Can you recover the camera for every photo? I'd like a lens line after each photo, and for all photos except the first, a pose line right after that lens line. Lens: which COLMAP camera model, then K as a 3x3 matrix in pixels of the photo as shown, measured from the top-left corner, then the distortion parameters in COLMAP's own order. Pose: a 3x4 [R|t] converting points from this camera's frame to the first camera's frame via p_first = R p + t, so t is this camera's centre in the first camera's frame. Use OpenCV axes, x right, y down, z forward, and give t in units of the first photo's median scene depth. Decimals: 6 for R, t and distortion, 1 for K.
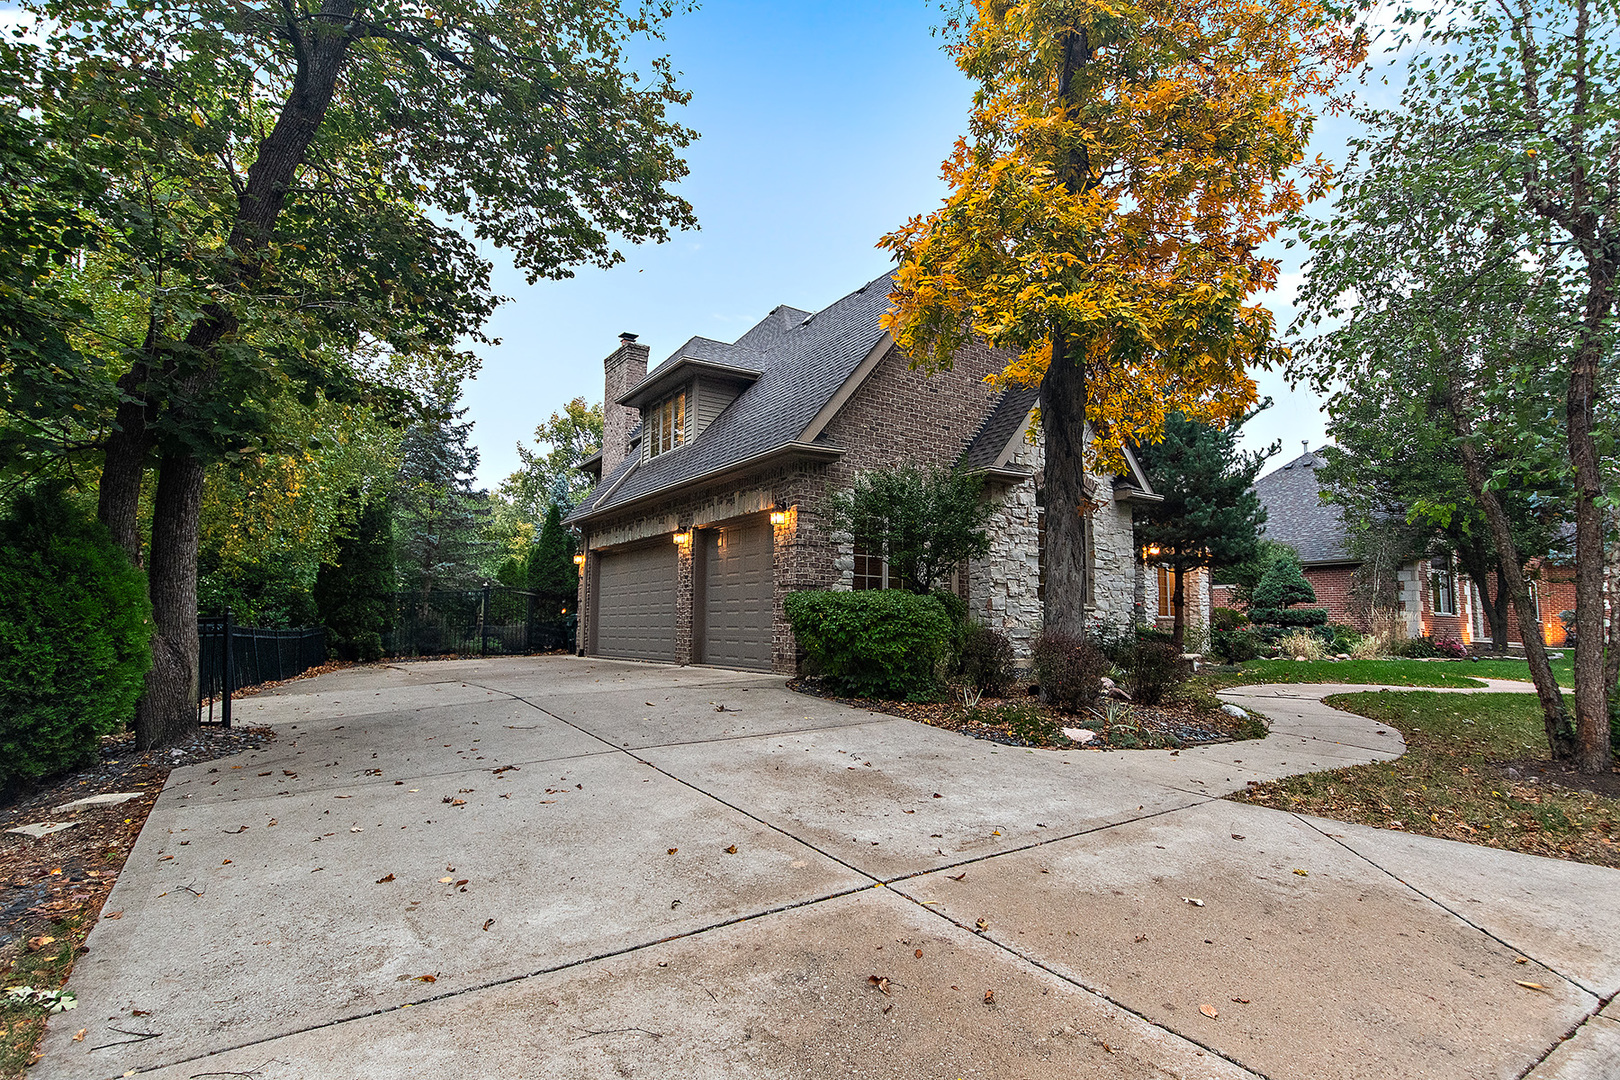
lens RADIAL K [[808.6, 0, 810.0], [0, 808.6, 540.0], [0, 0, 1]] dist [-0.002417, -0.001329]
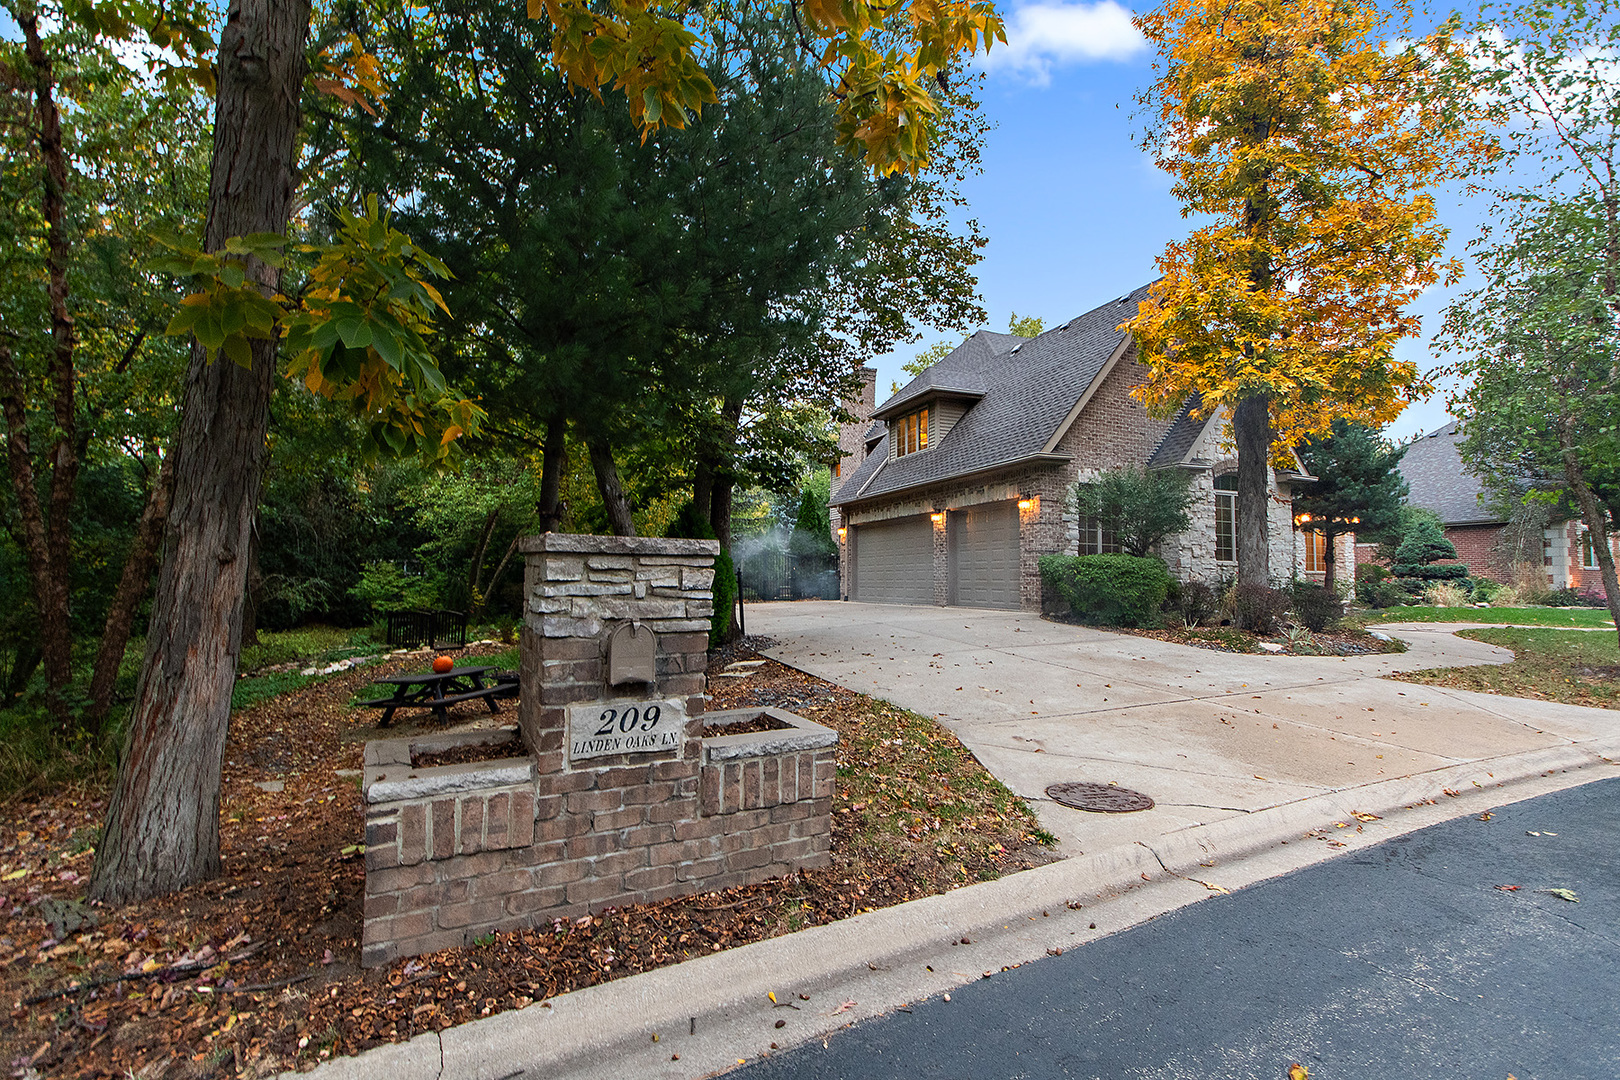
lens RADIAL K [[700.4, 0, 802.0], [0, 700.4, 535.9], [0, 0, 1]] dist [-0.012780, 0.000264]
pose [[0.978849, -0.012707, -0.204191, -0.151083], [0.021437, 0.998945, 0.040600, -0.026747], [0.203459, -0.044119, 0.978089, -0.269871]]
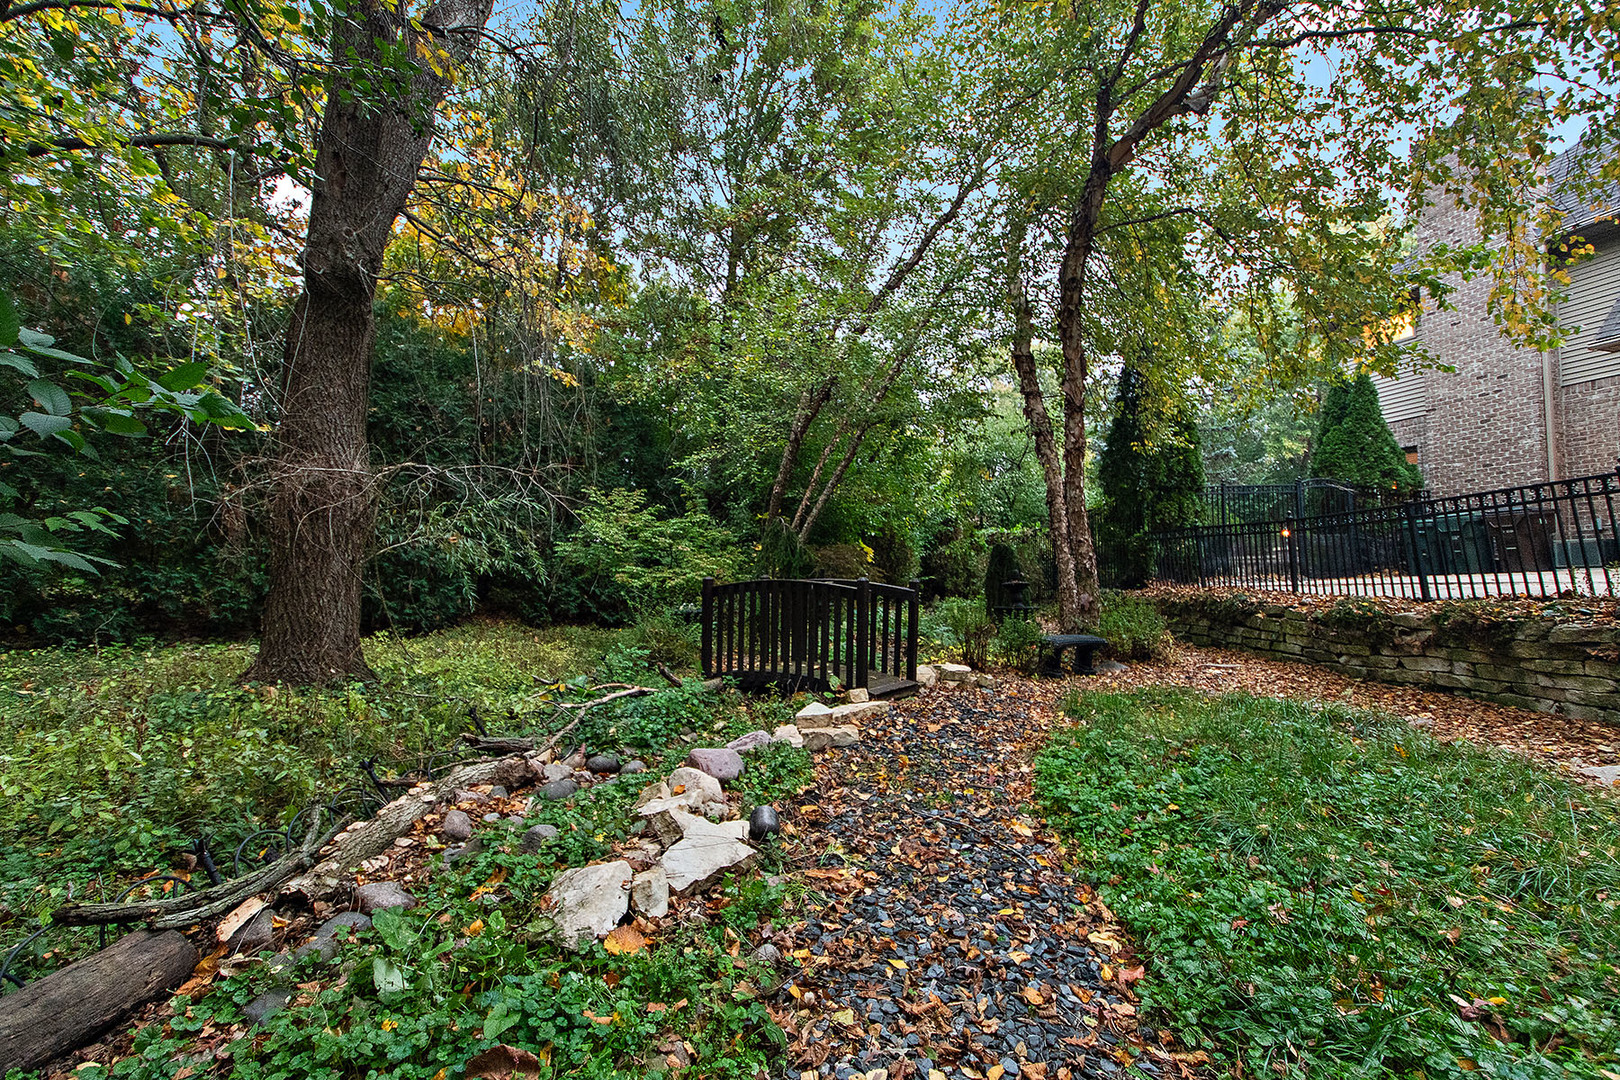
lens RADIAL K [[700.4, 0, 802.0], [0, 700.4, 535.9], [0, 0, 1]] dist [-0.012780, 0.000264]
pose [[0.940263, -0.025505, -0.339491, -1.004618], [0.042364, 0.998205, 0.042339, 0.110130], [0.337802, -0.054192, 0.939656, 0.469866]]
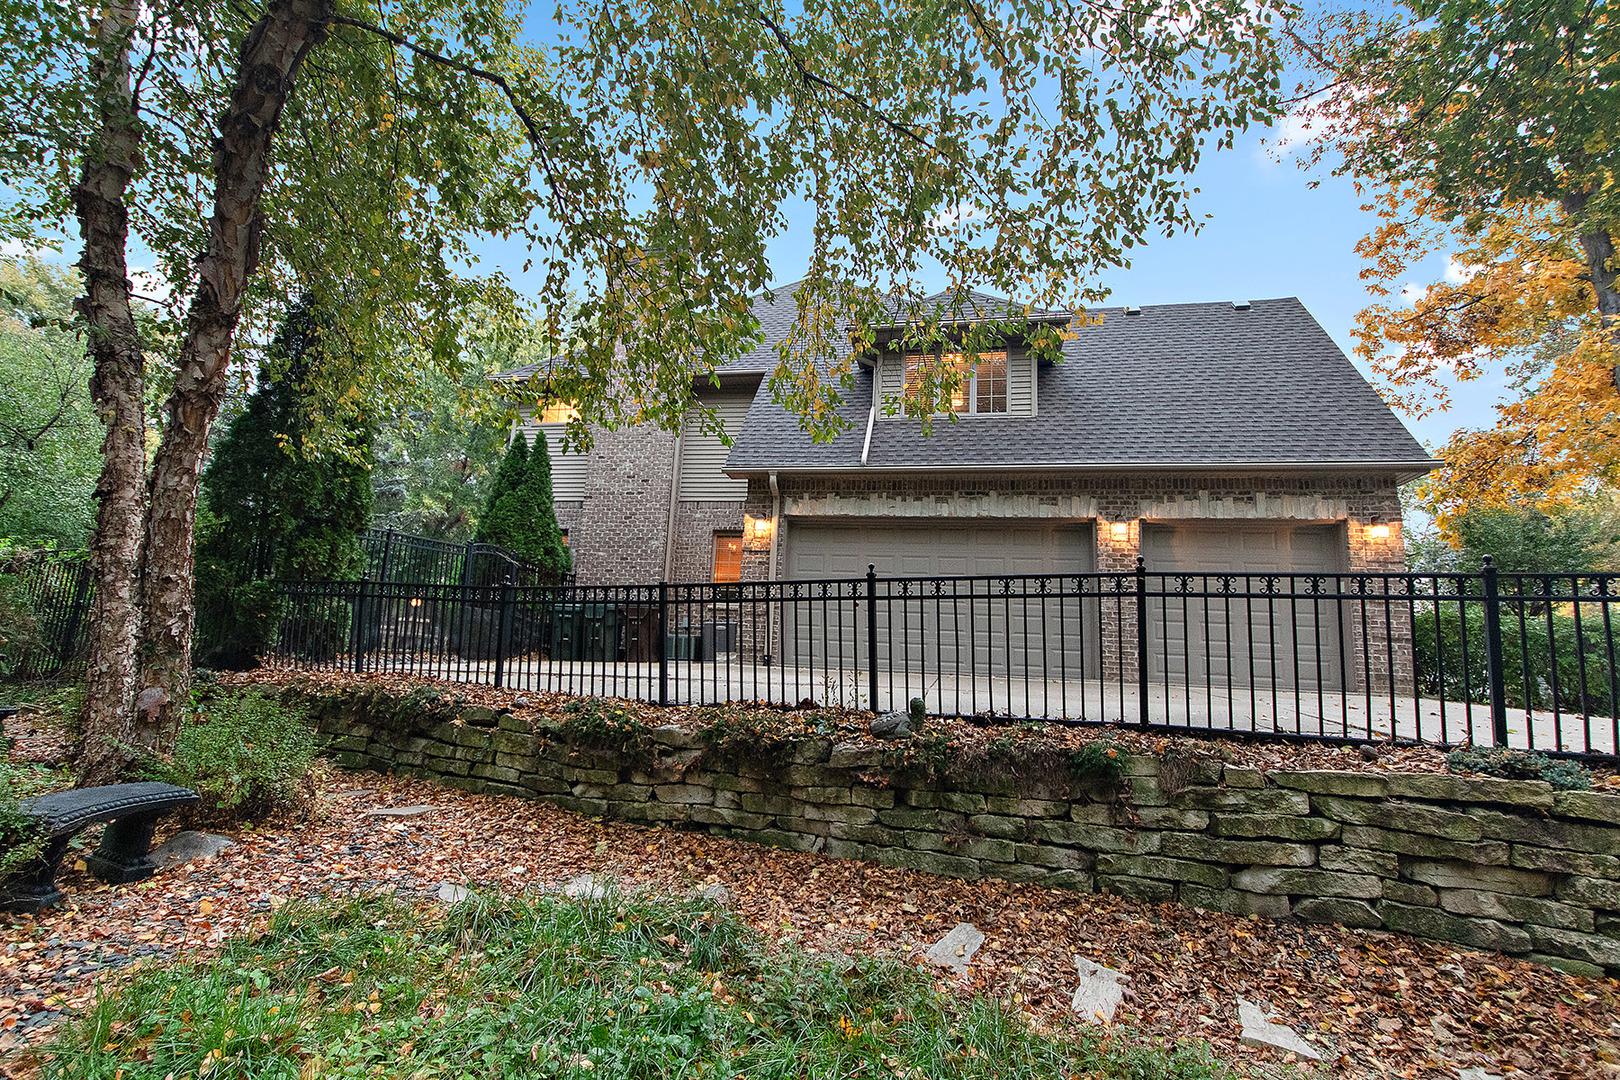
lens RADIAL K [[776.5, 0, 809.6], [0, 776.5, 536.9], [0, 0, 1]] dist [0.005139, 0.000542]
pose [[0.721456, 0.149376, 0.676157, -1.012695], [-0.123283, 0.988564, -0.086850, 0.126089], [-0.681398, -0.020700, 0.731621, 0.670252]]
